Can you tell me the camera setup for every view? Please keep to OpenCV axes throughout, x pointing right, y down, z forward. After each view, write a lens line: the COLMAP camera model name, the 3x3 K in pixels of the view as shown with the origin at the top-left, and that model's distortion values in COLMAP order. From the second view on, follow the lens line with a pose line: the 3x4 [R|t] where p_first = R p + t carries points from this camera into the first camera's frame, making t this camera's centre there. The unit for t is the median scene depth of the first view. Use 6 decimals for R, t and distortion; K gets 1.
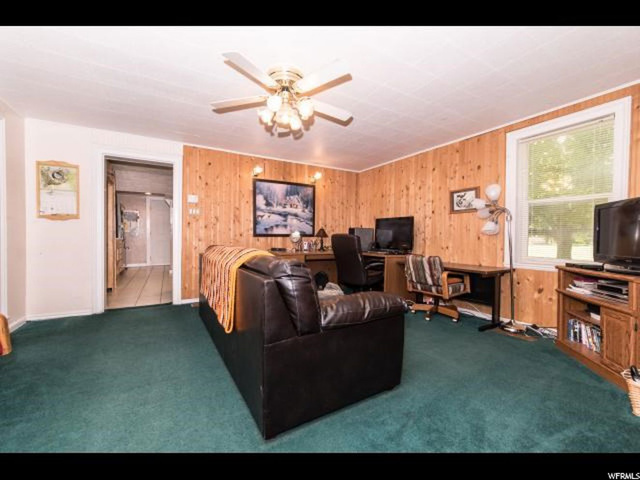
lens RADIAL K [[258.4, 0, 320.0], [0, 258.4, 240.0], [0, 0, 1]] dist [-0.000721, -0.000115]
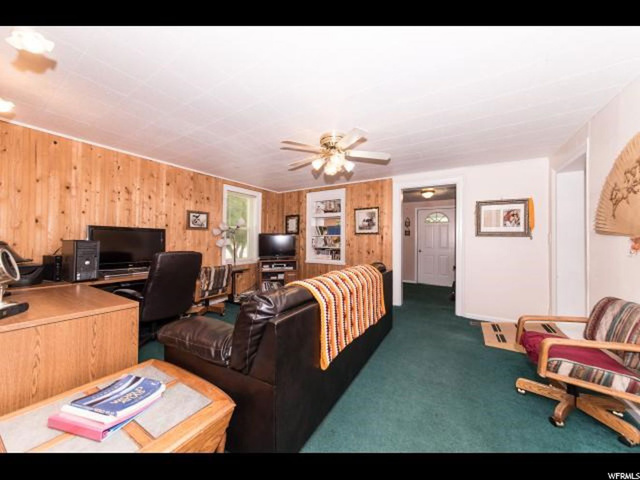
lens RADIAL K [[229.9, 0, 320.0], [0, 229.9, 240.0], [0, 0, 1]] dist [0.000087, 0.000002]
pose [[-0.459987, -0.005225, 0.887910, -0.706872], [0.006626, 0.999935, 0.009316, -0.060522], [-0.887901, 0.010169, -0.459922, 0.961183]]
